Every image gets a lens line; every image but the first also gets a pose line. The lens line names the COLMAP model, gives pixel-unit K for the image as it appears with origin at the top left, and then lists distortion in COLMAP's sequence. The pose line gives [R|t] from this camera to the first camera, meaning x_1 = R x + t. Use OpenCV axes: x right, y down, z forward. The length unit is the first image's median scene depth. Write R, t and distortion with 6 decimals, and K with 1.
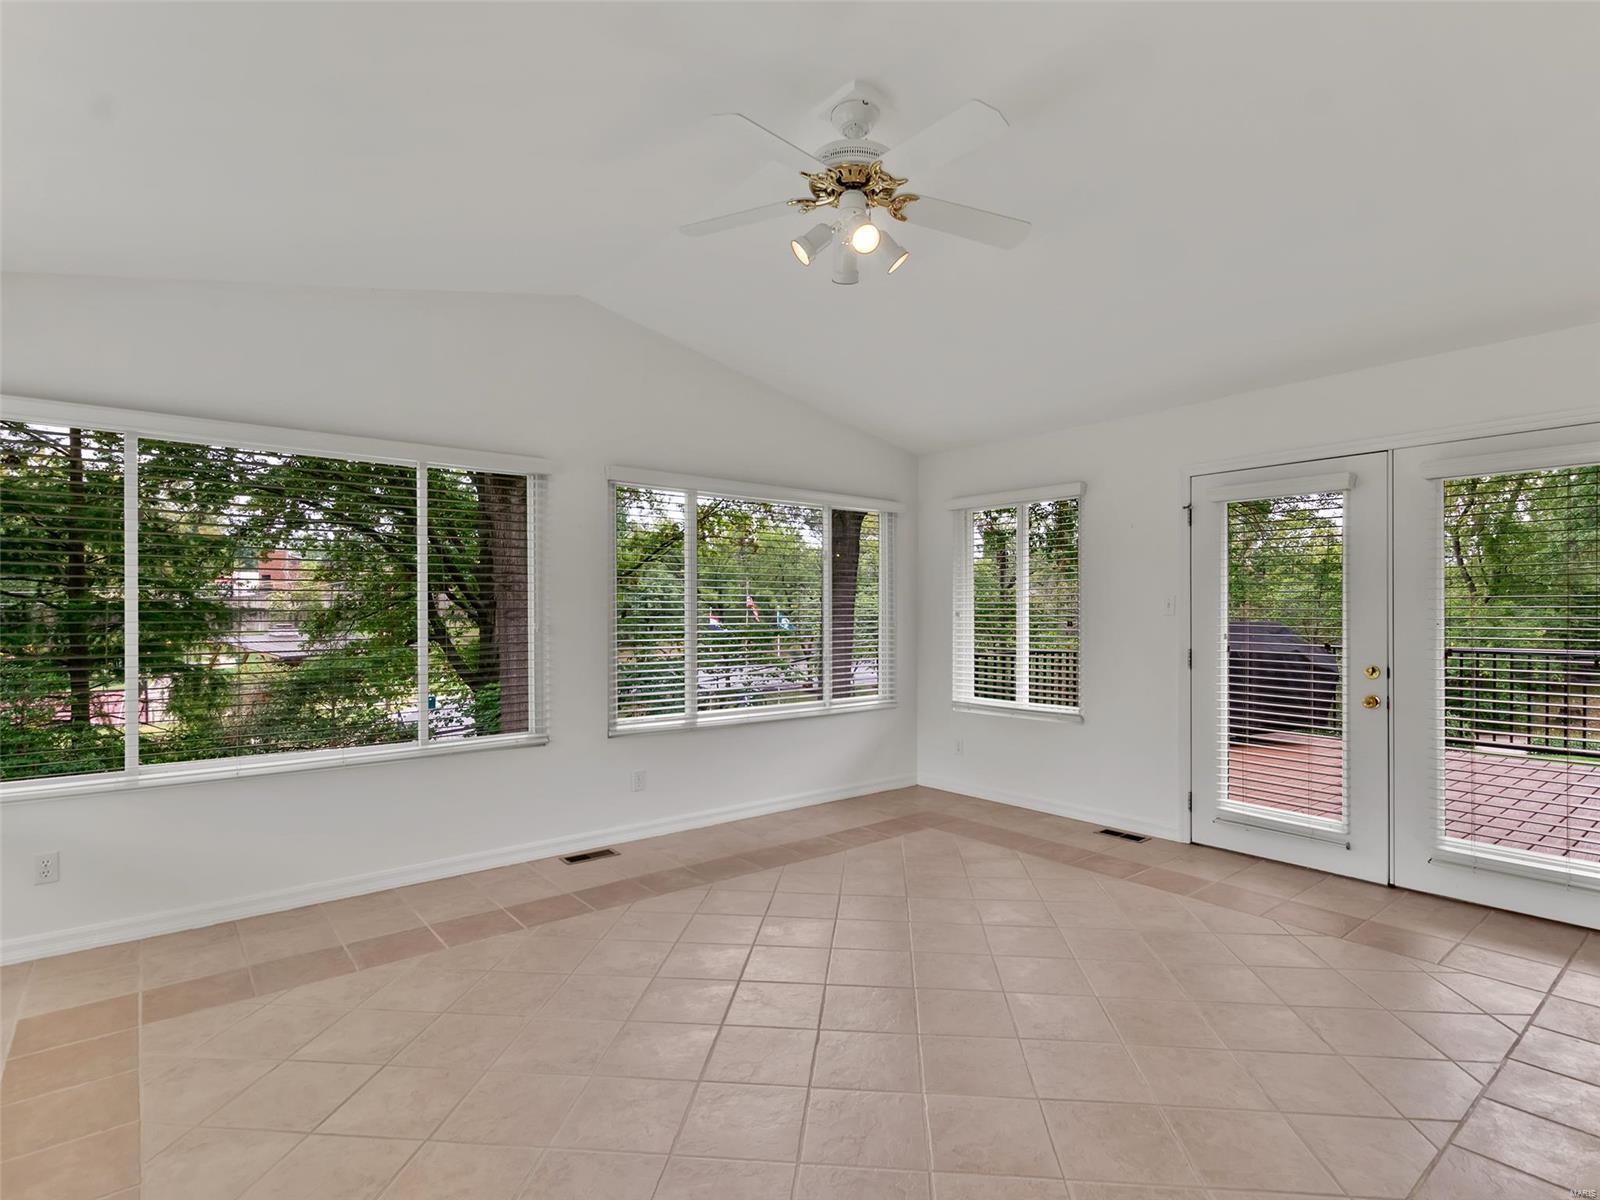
lens RADIAL K [[822.3, 0, 802.1], [0, 822.3, 606.8], [0, 0, 1]] dist [0.011429, -0.002015]
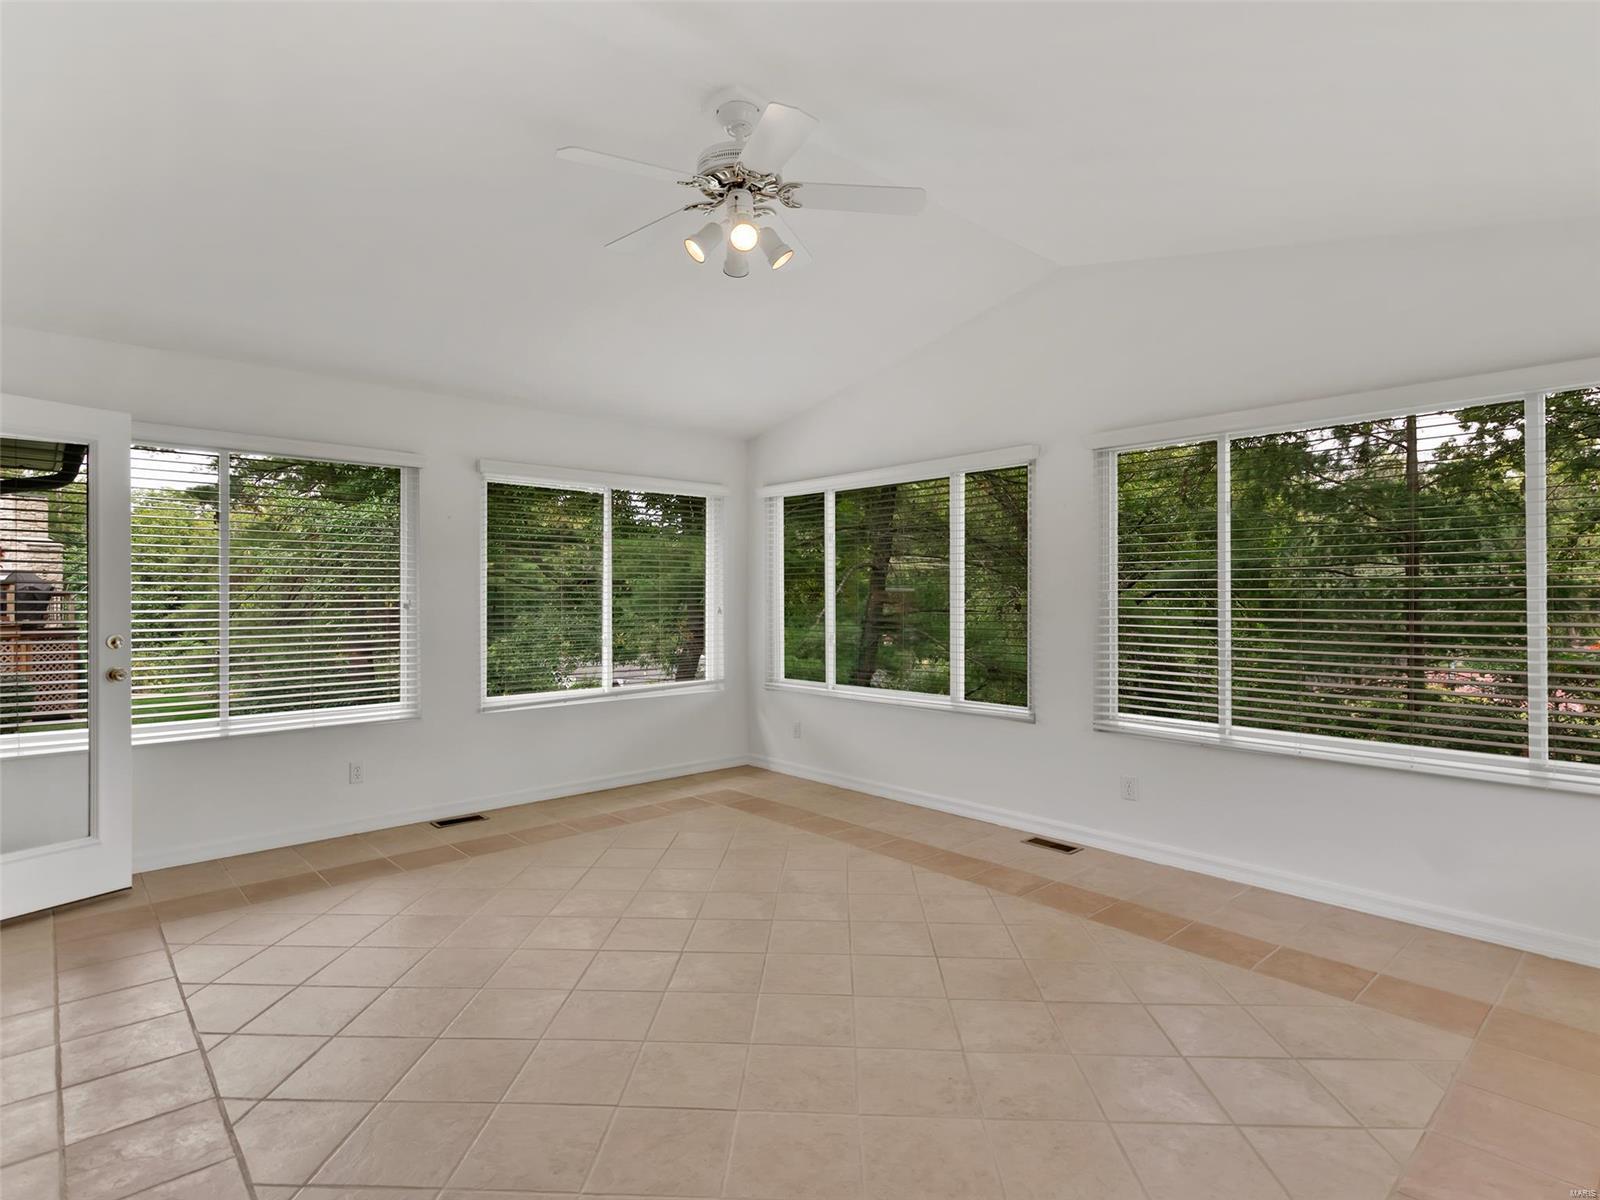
lens RADIAL K [[822.3, 0, 802.2], [0, 822.3, 593.7], [0, 0, 1]] dist [0.011429, -0.002015]
pose [[0.069950, -0.007996, -0.997518, 0.698117], [-0.007019, 0.999939, -0.008507, 0.019078], [0.997526, 0.007596, 0.069890, 0.651973]]
